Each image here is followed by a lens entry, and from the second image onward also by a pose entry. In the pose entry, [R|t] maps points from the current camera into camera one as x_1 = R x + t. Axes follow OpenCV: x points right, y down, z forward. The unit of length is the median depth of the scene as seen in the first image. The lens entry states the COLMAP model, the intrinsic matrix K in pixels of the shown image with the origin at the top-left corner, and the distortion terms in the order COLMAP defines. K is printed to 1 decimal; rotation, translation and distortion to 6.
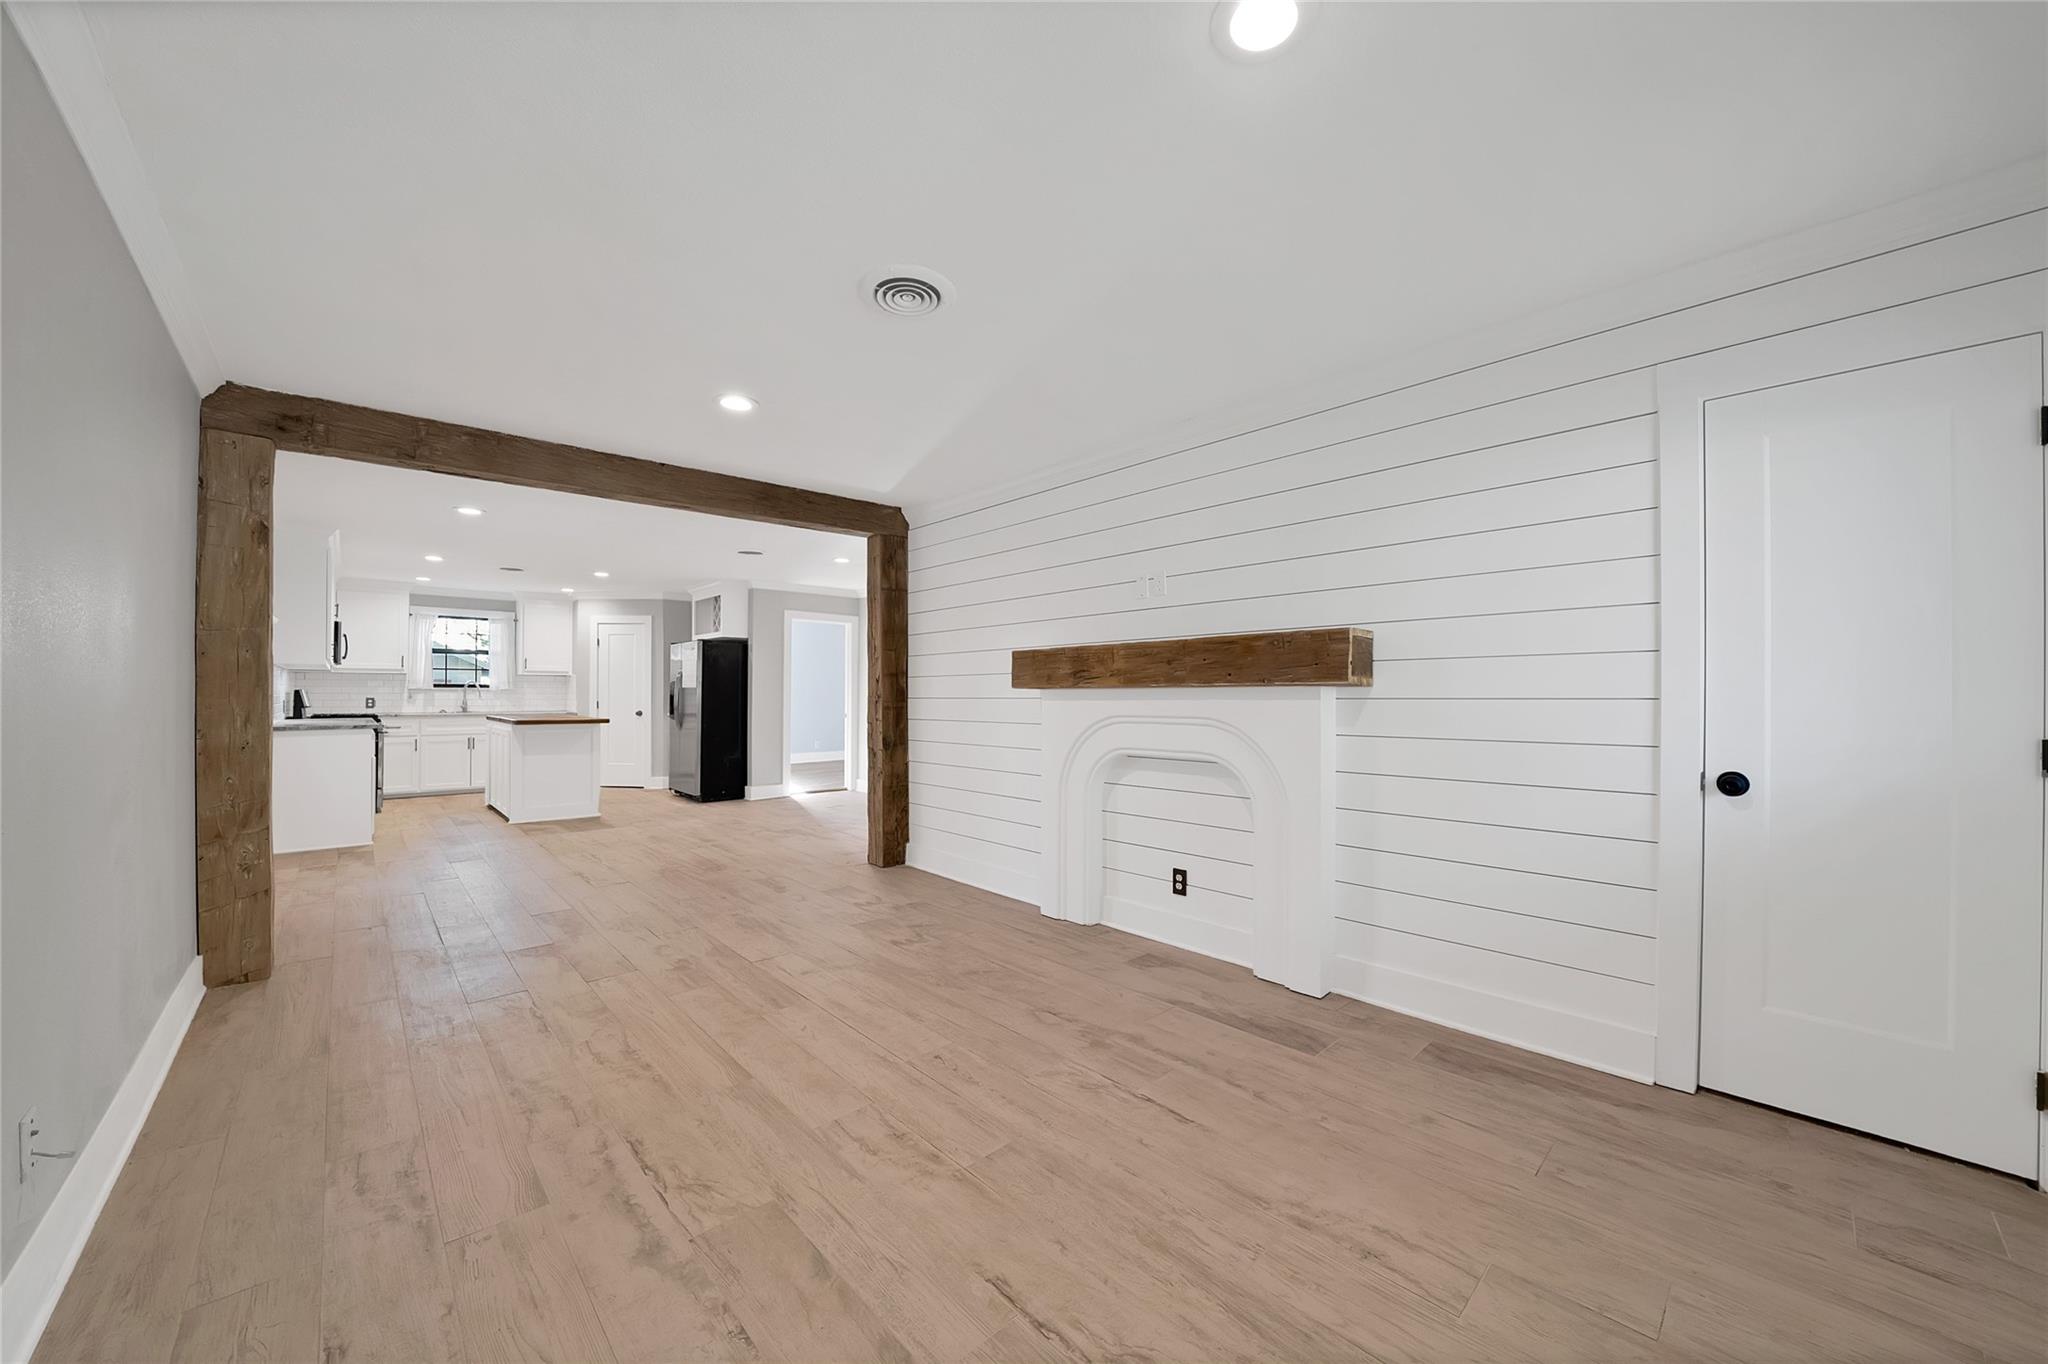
lens RADIAL K [[750.4, 0, 1016.3], [0, 750.4, 692.1], [0, 0, 1]] dist [-0.022601, 0.000134]
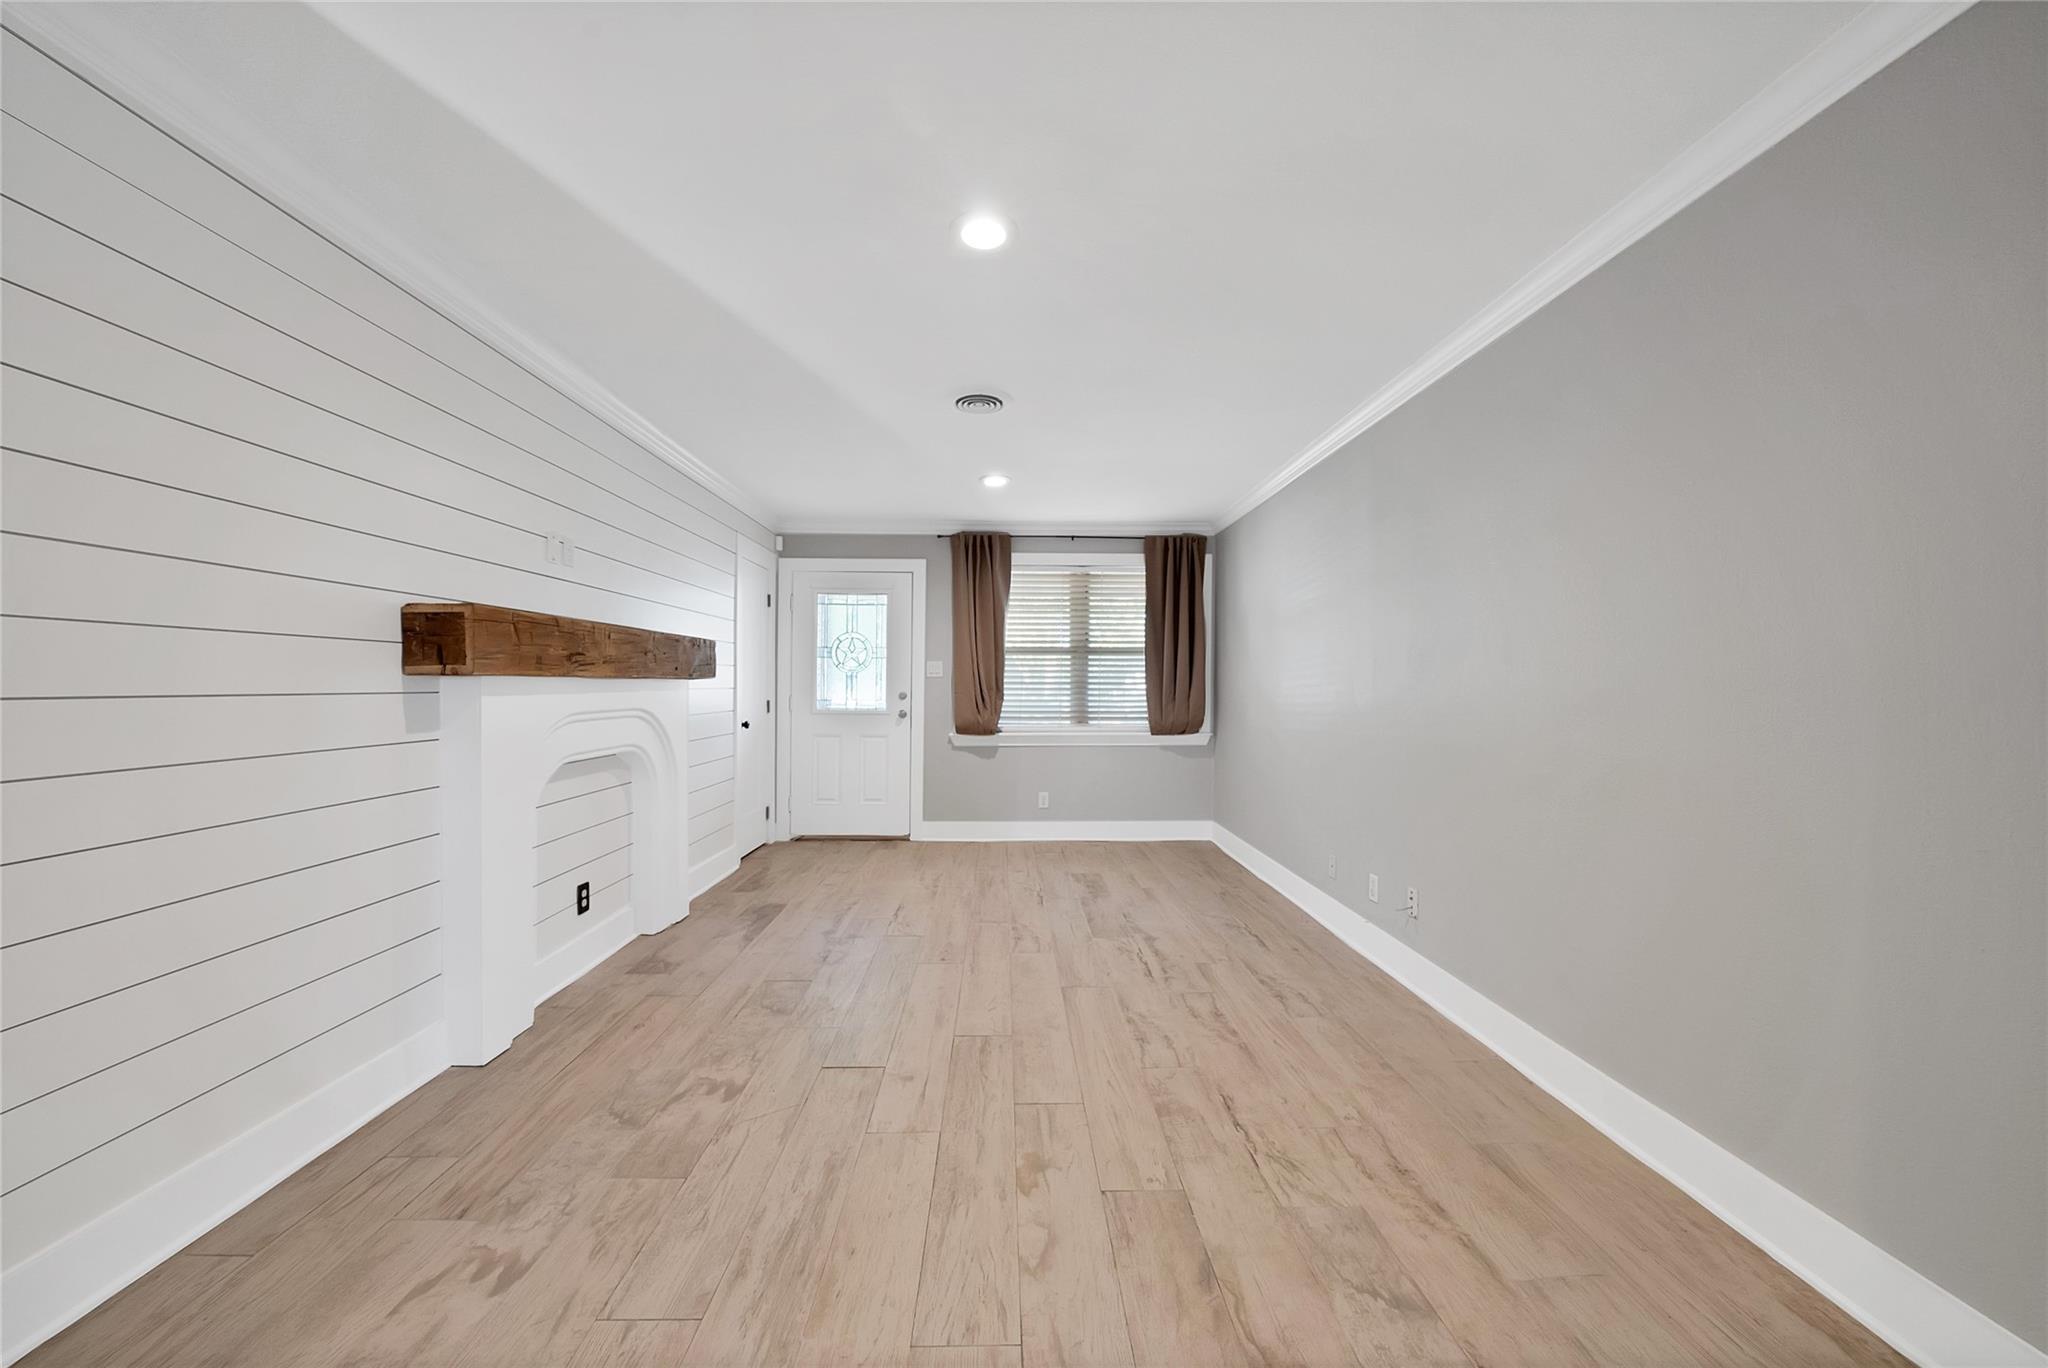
lens RADIAL K [[737.2, 0, 1043.2], [0, 737.2, 686.0], [0, 0, 1]] dist [-0.020788, 0.000028]
pose [[-0.774451, -0.003838, 0.632622, -0.803426], [-0.007946, 0.999962, -0.003661, 0.002320], [-0.632584, -0.007862, -0.774452, 1.426774]]
